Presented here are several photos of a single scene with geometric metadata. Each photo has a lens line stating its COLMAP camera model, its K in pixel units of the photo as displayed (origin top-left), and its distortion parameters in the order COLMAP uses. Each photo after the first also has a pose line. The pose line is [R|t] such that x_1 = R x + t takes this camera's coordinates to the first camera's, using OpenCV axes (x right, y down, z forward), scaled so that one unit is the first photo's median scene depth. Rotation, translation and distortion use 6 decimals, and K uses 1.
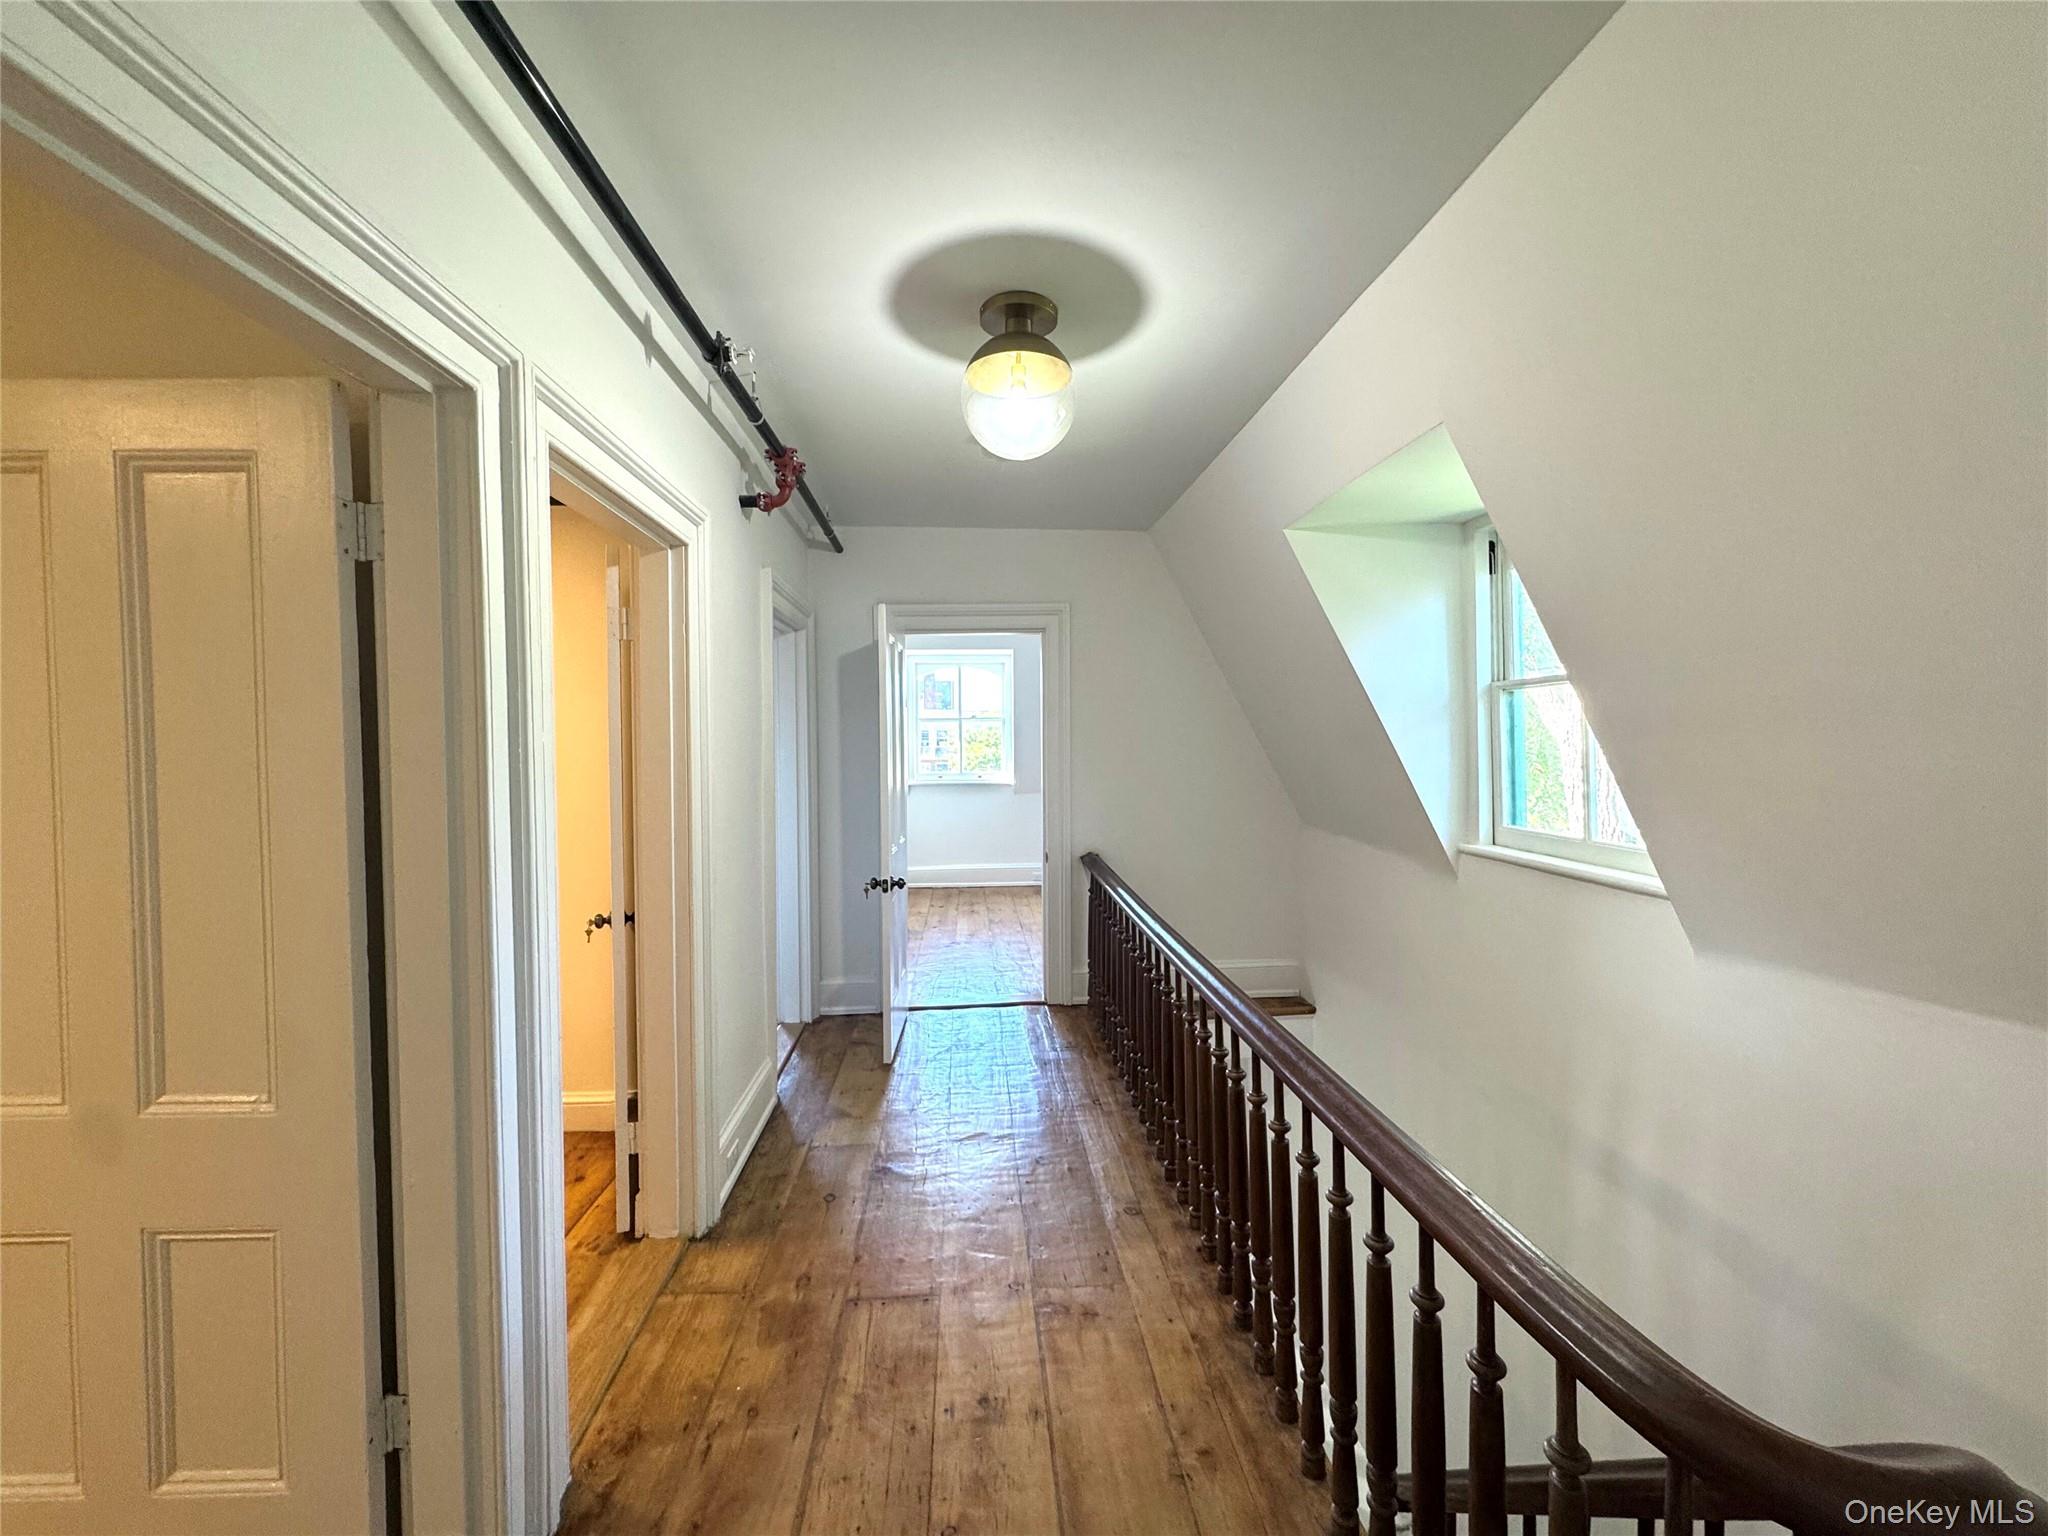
lens RADIAL K [[820.5, 0, 1013.9], [0, 820.5, 758.9], [0, 0, 1]] dist [0.001741, 0.000015]
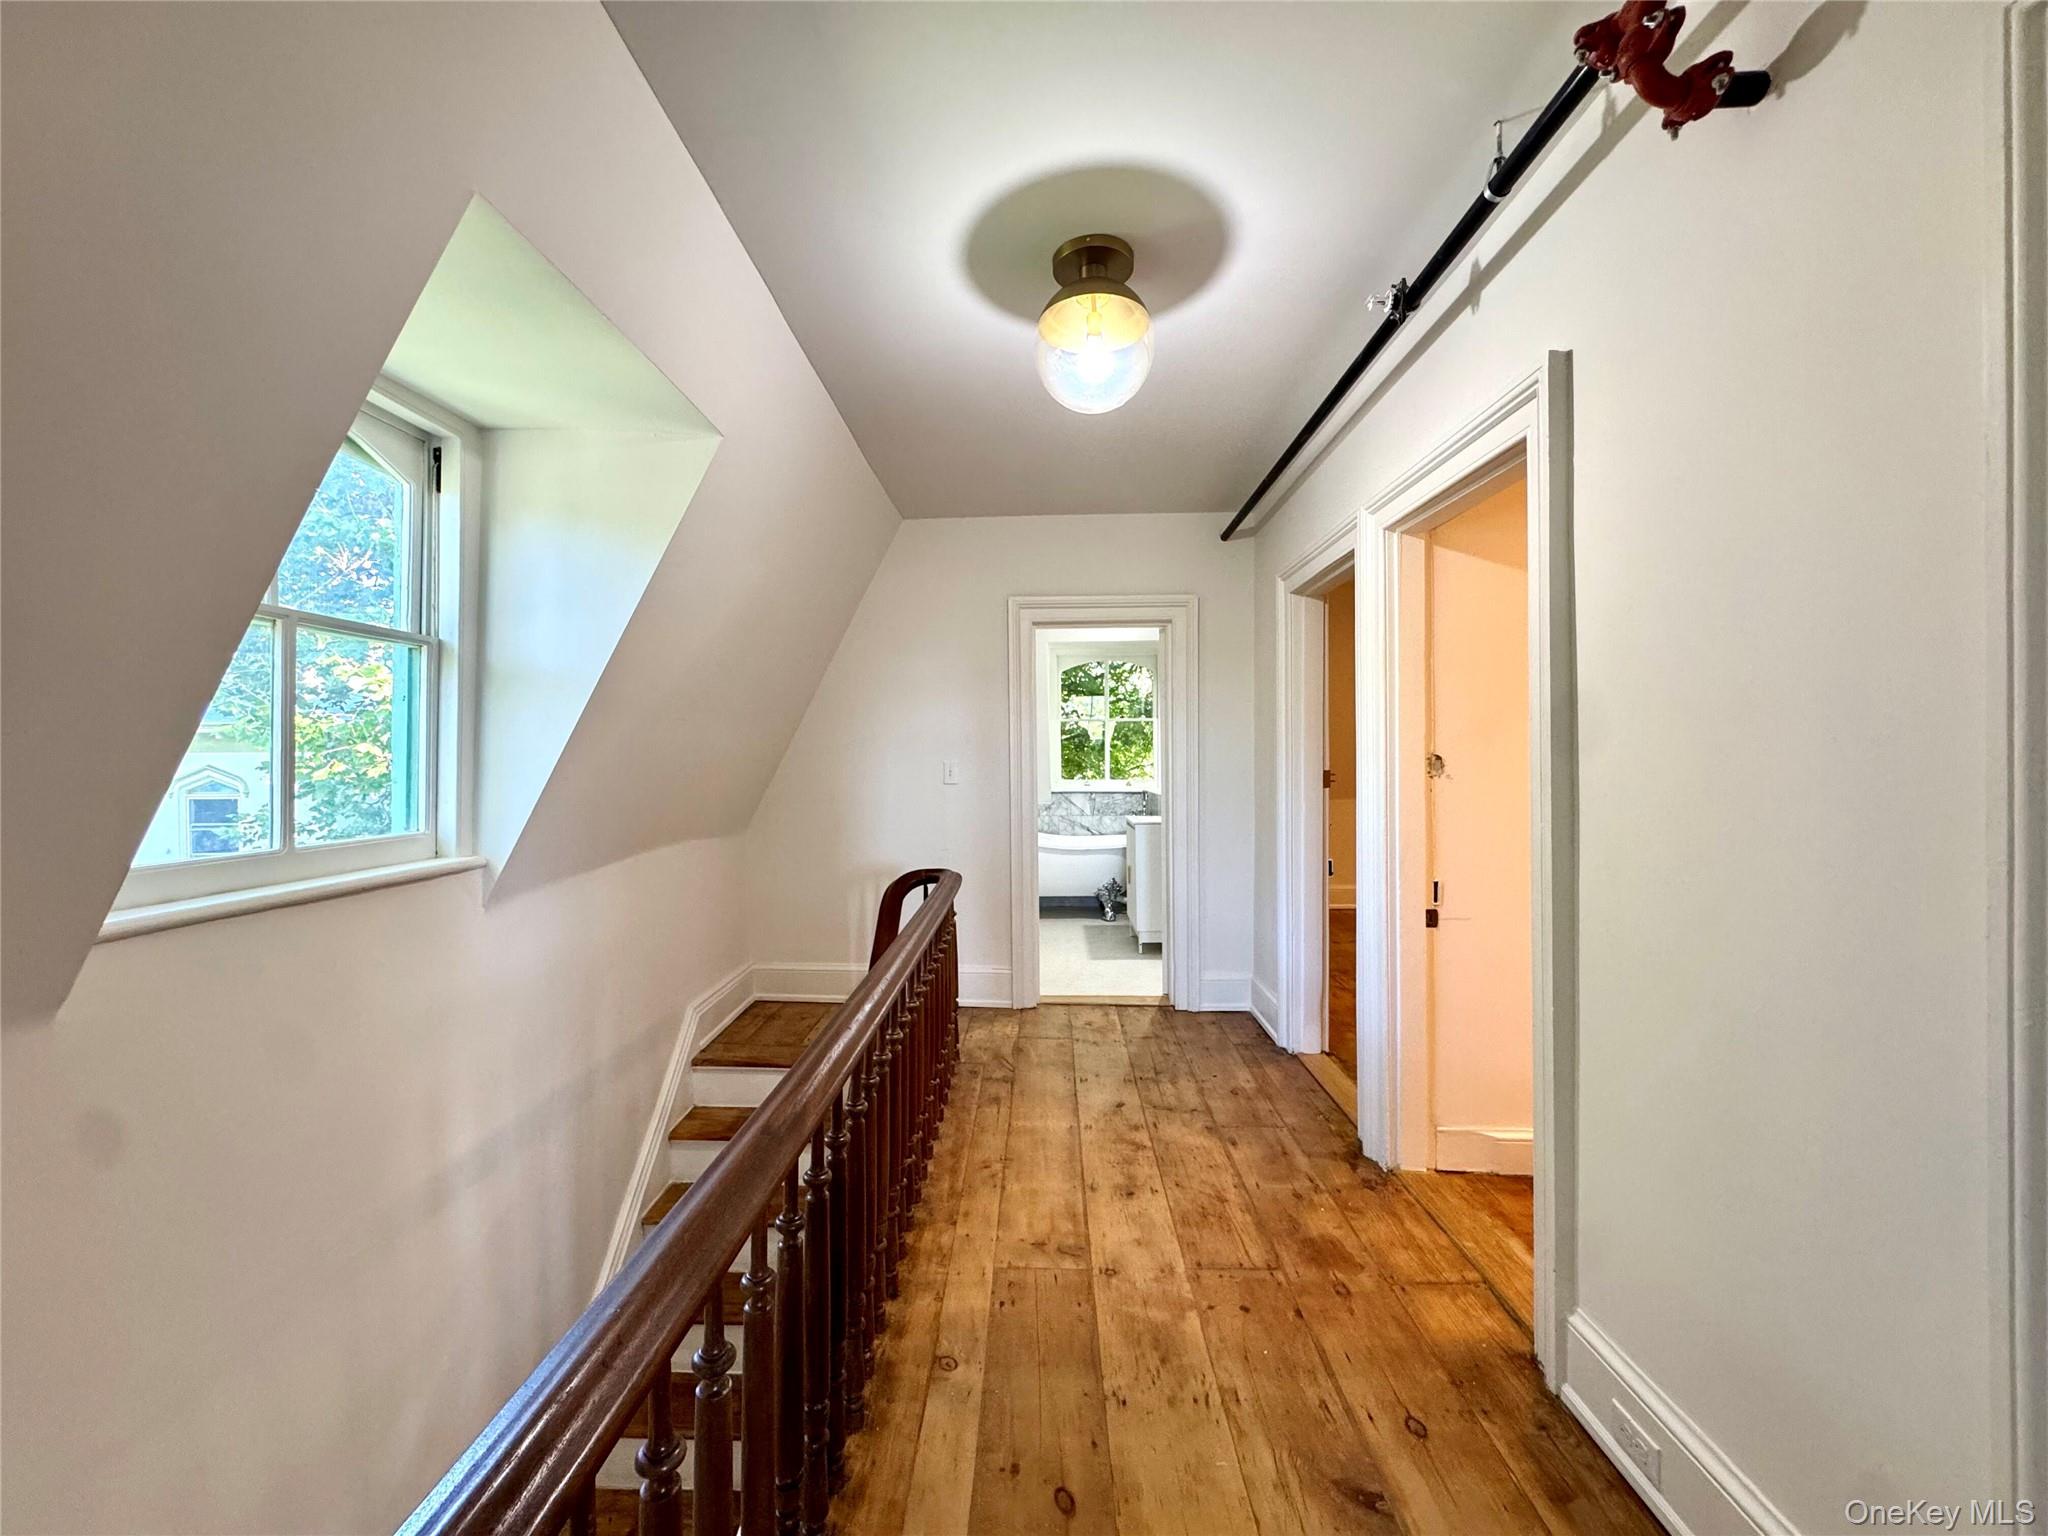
lens RADIAL K [[820.5, 0, 1020.5], [0, 820.5, 754.2], [0, 0, 1]] dist [0.001741, 0.000015]
pose [[-0.995897, 0.014719, 0.089295, 0.011751], [0.016329, 0.999716, 0.017331, 0.019057], [-0.089014, 0.018718, -0.995854, 2.163138]]
